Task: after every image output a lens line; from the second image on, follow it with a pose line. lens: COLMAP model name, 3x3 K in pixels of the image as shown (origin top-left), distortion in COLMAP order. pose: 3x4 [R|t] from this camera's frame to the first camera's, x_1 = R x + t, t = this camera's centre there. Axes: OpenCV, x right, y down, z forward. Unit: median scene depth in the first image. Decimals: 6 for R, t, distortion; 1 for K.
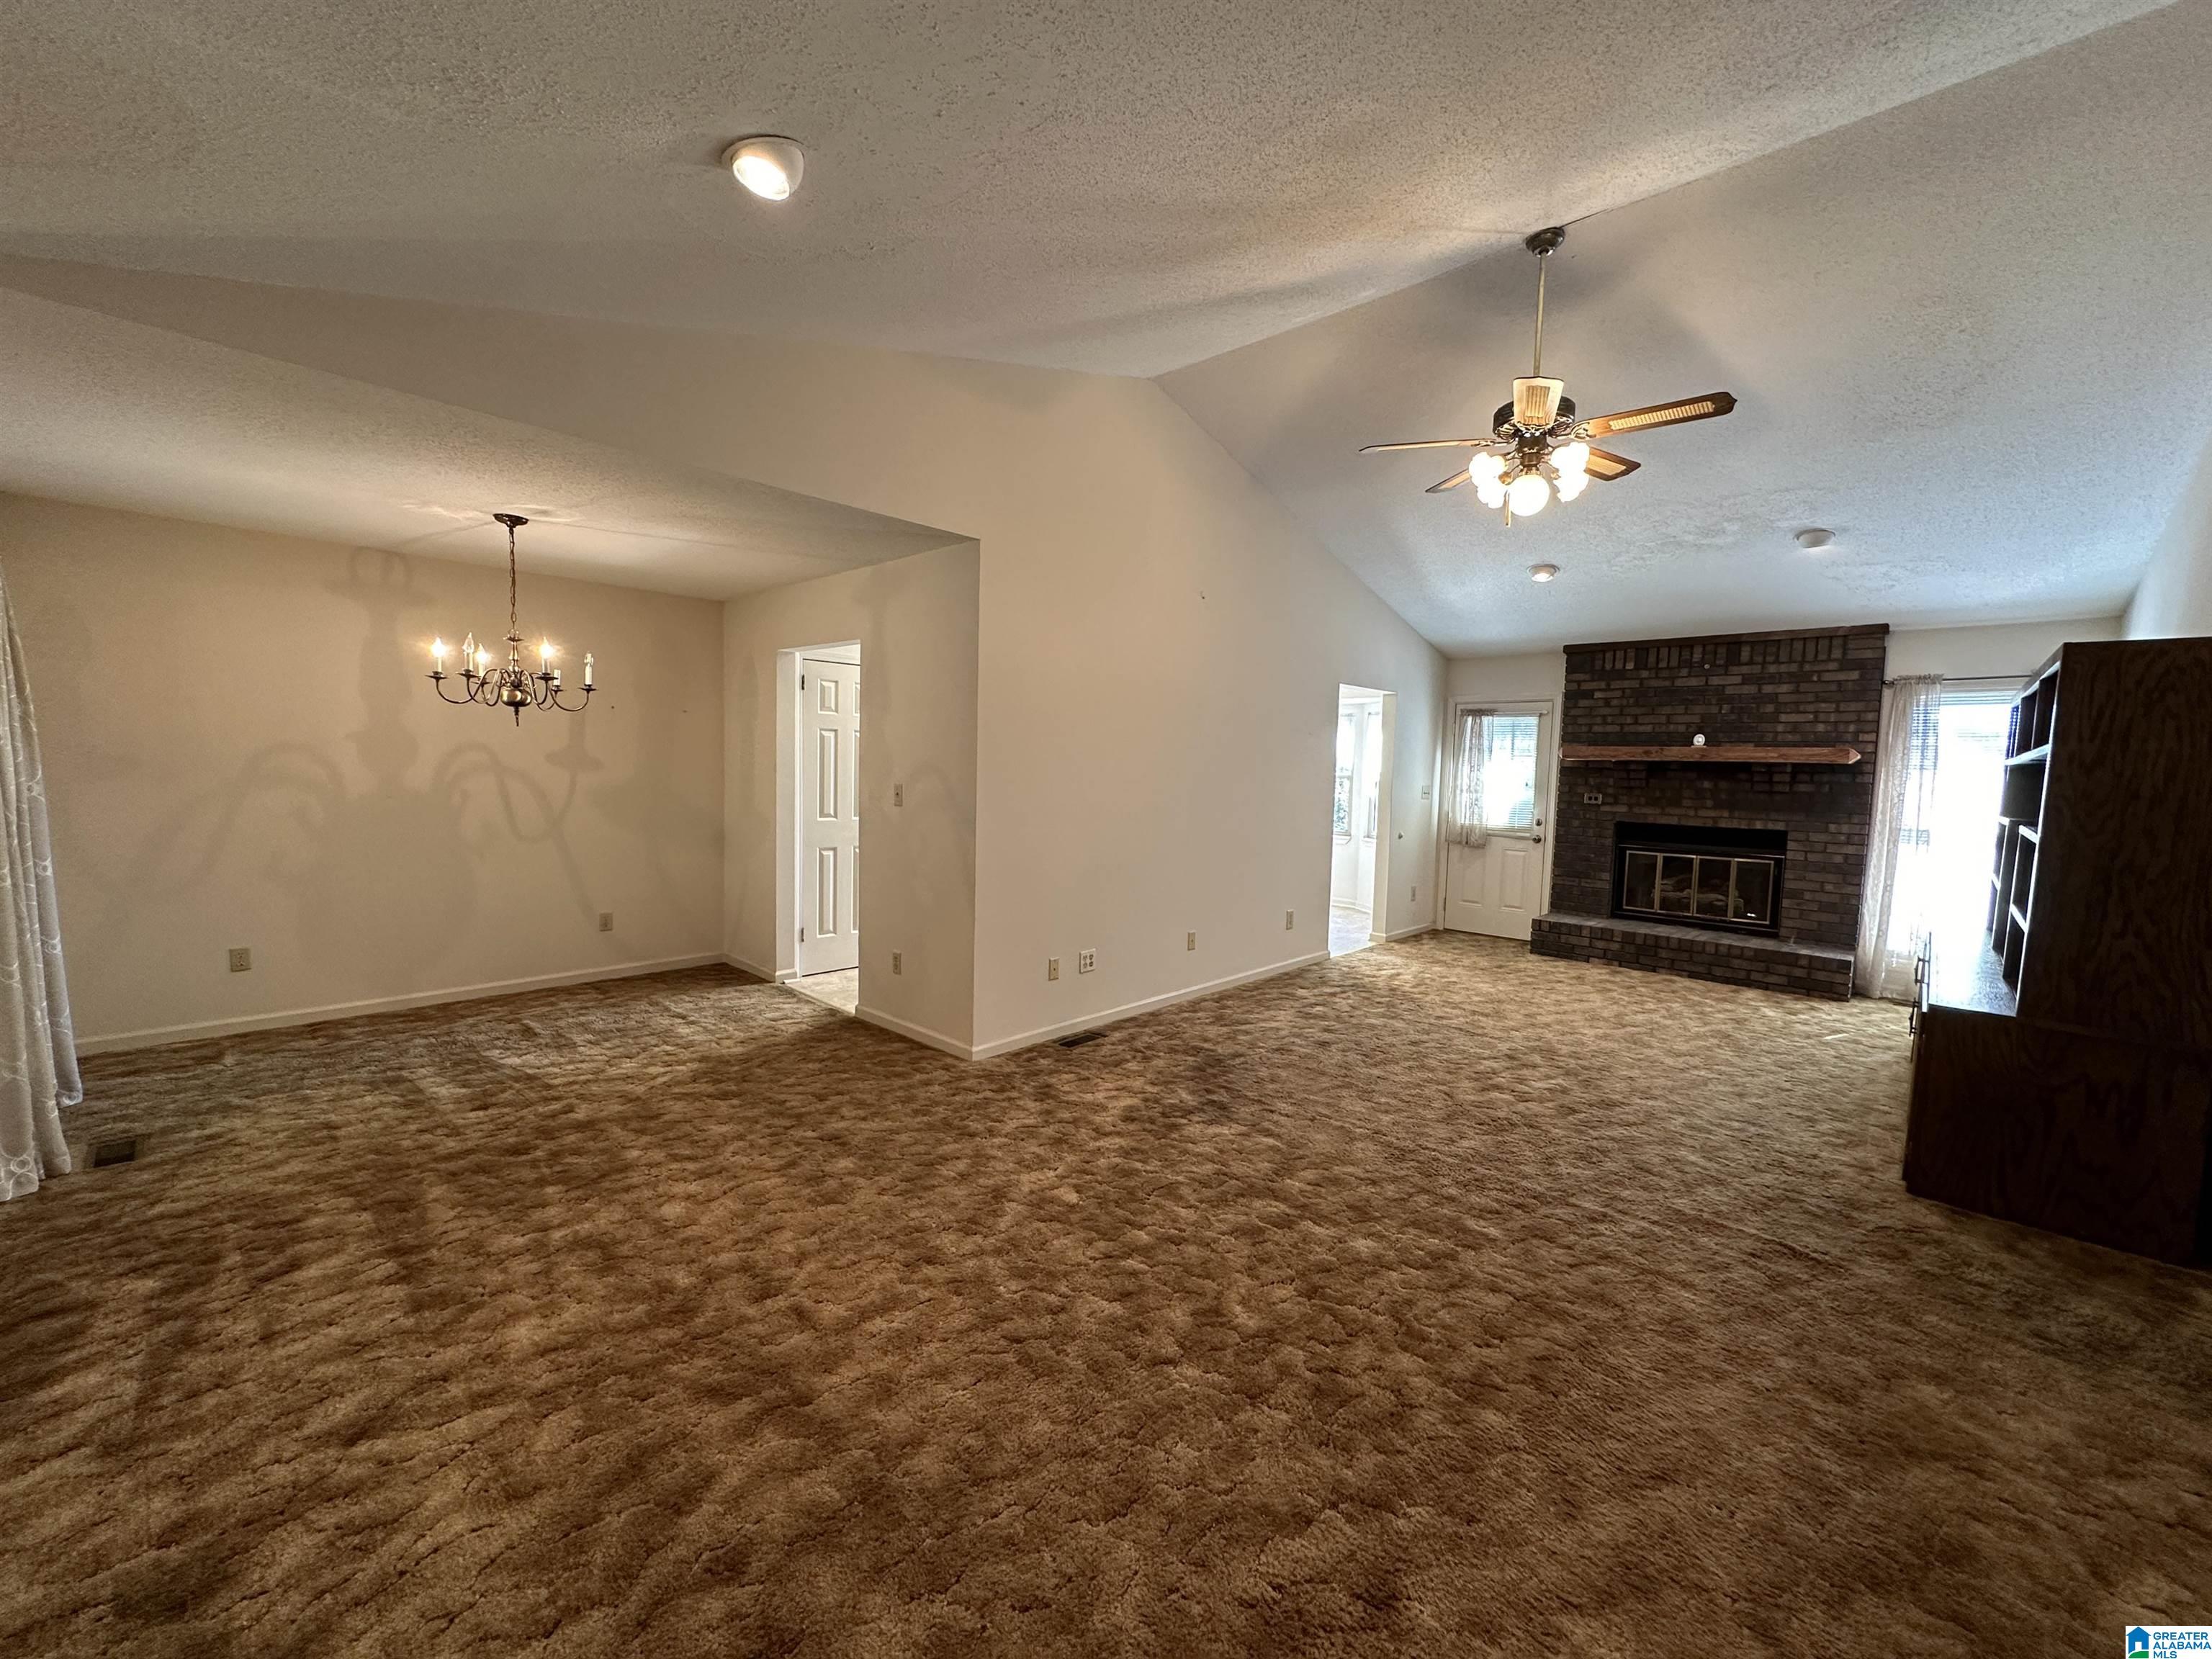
lens RADIAL K [[883.6, 0, 1109.3], [0, 883.6, 835.7], [0, 0, 1]] dist [0.001132, 0.000315]
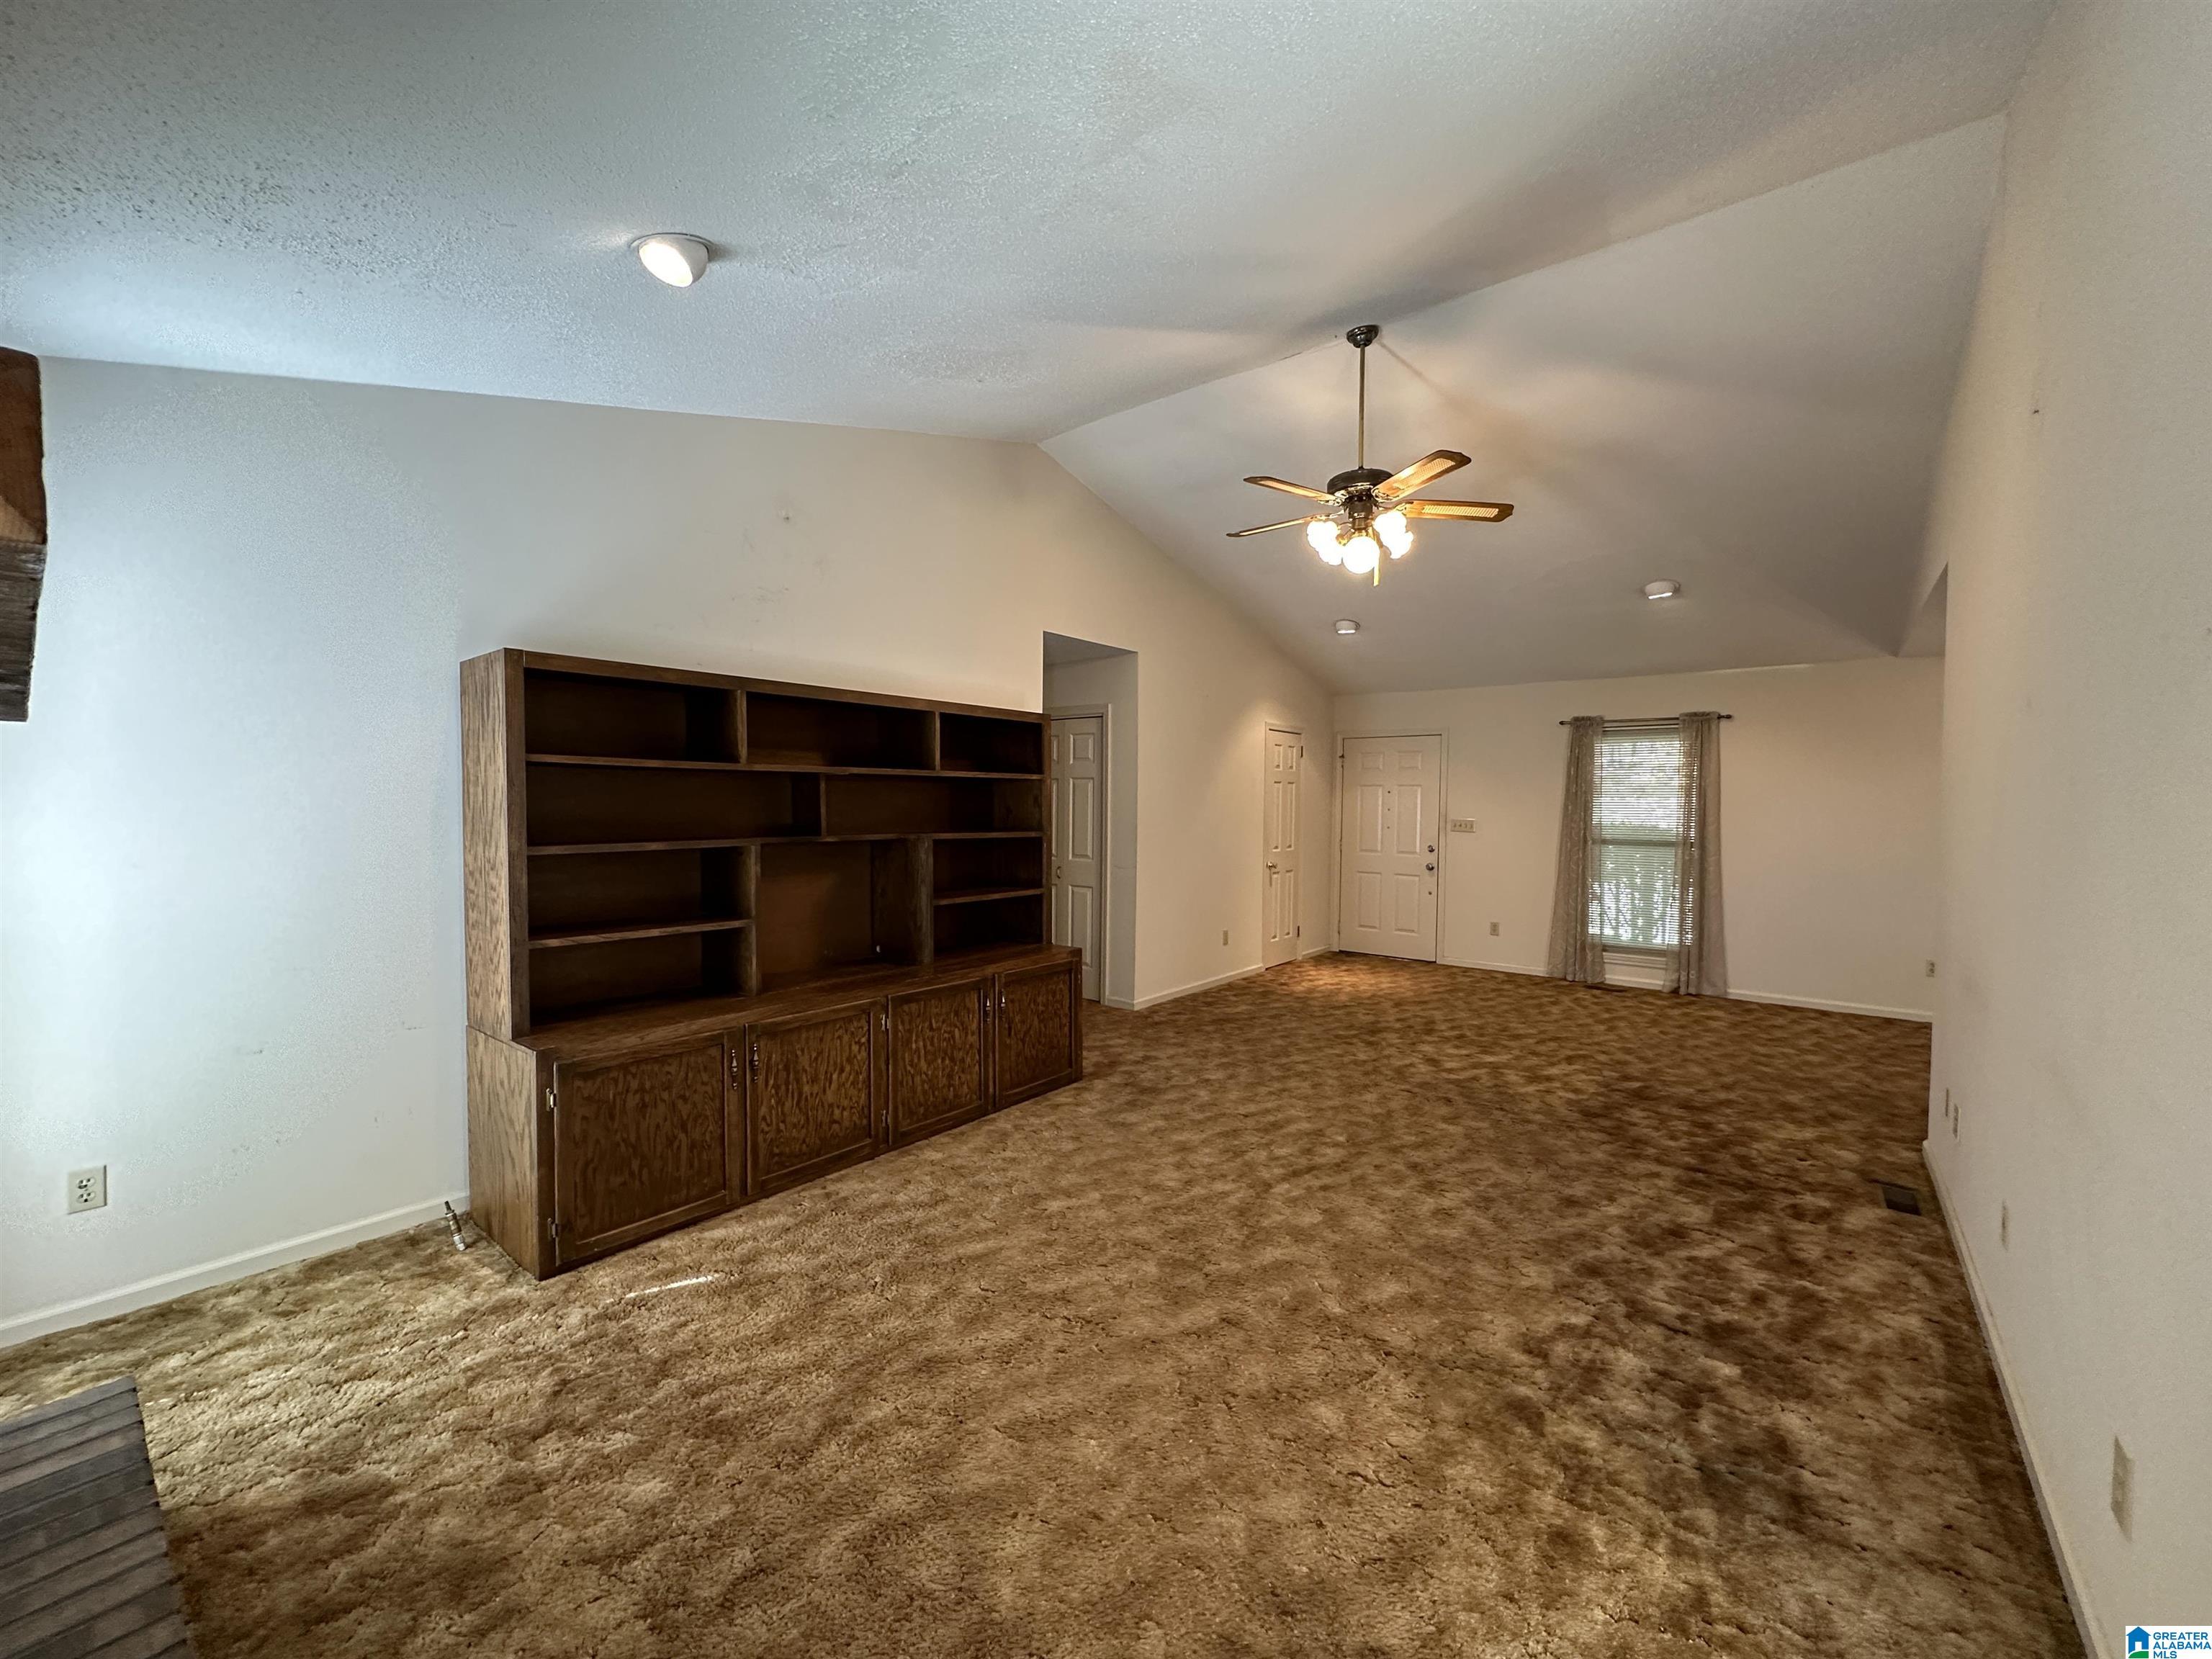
lens RADIAL K [[883.6, 0, 1109.3], [0, 883.6, 835.7], [0, 0, 1]] dist [0.001132, 0.000315]
pose [[-0.996377, -0.027472, -0.080481, 0.516950], [-0.036729, 0.992581, 0.115905, -0.087810], [0.076700, 0.118441, -0.989994, 1.264127]]
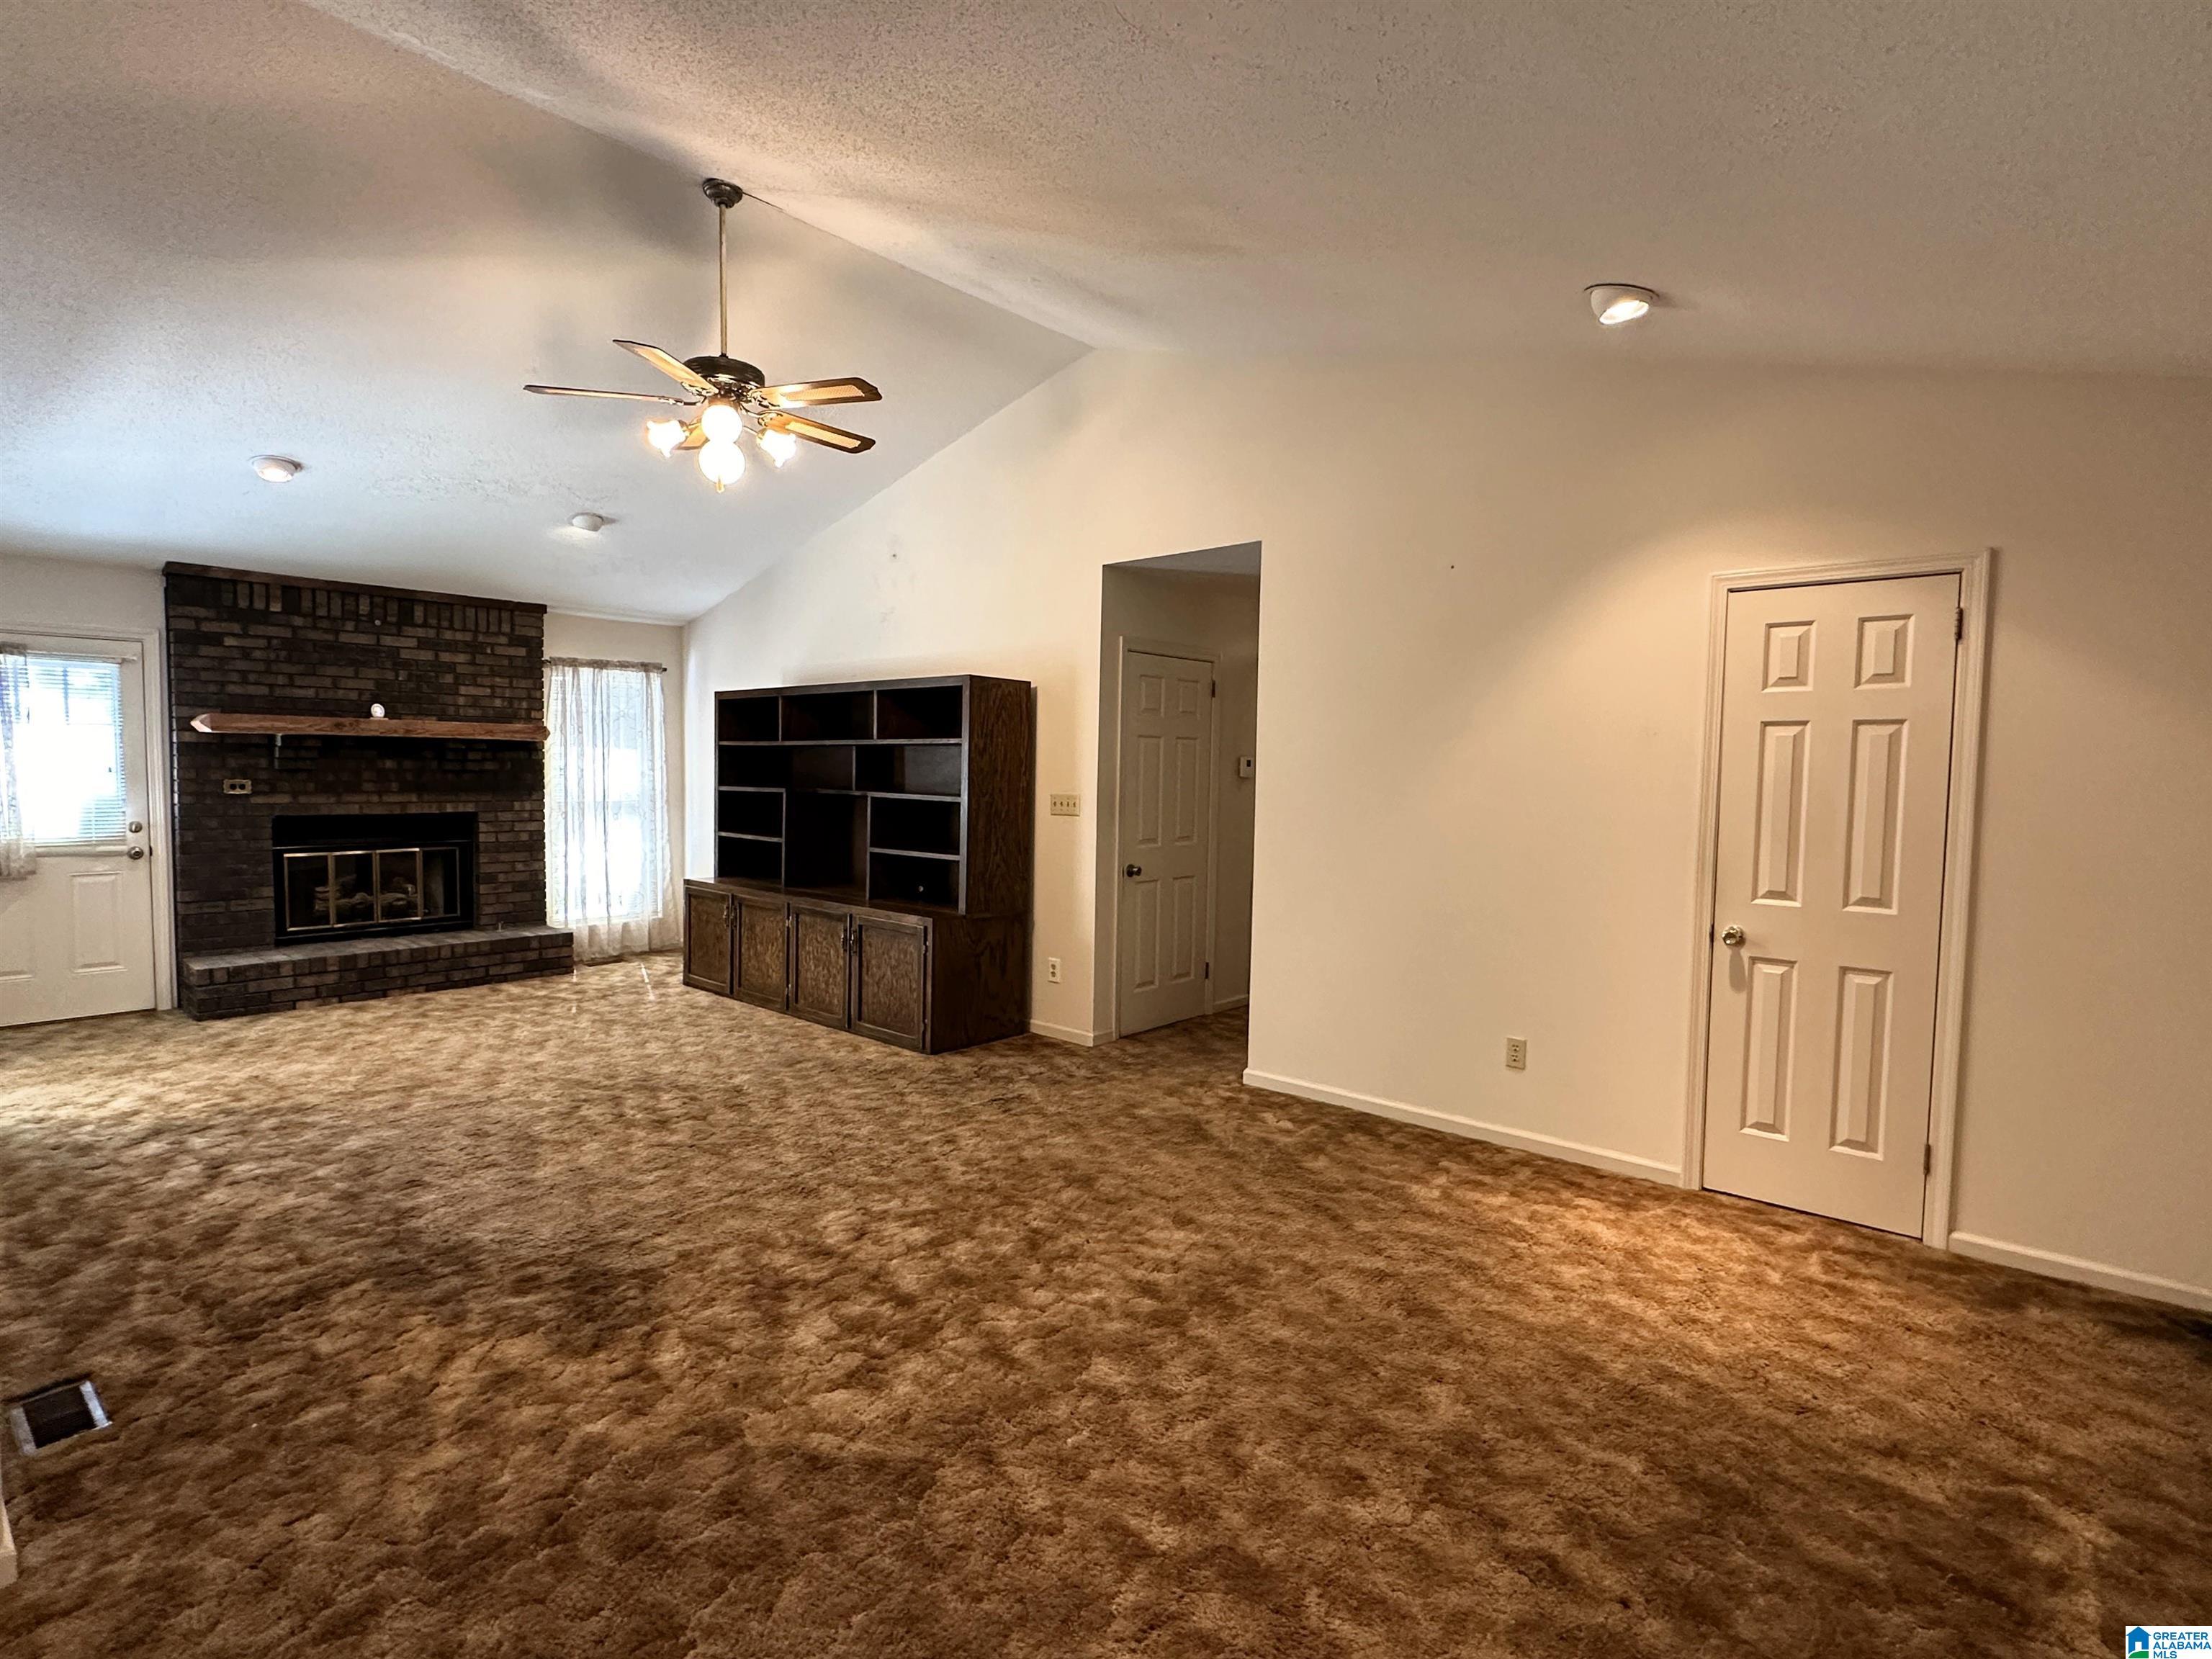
lens RADIAL K [[1089.3, 0, 1104.9], [0, 1089.3, 833.2], [0, 0, 1]] dist [-0.000059, -0.000161]
pose [[-0.028002, -0.086131, 0.995890, -0.422287], [0.066840, 0.993890, 0.087837, -0.042543], [-0.997371, 0.069025, -0.022074, 0.389900]]
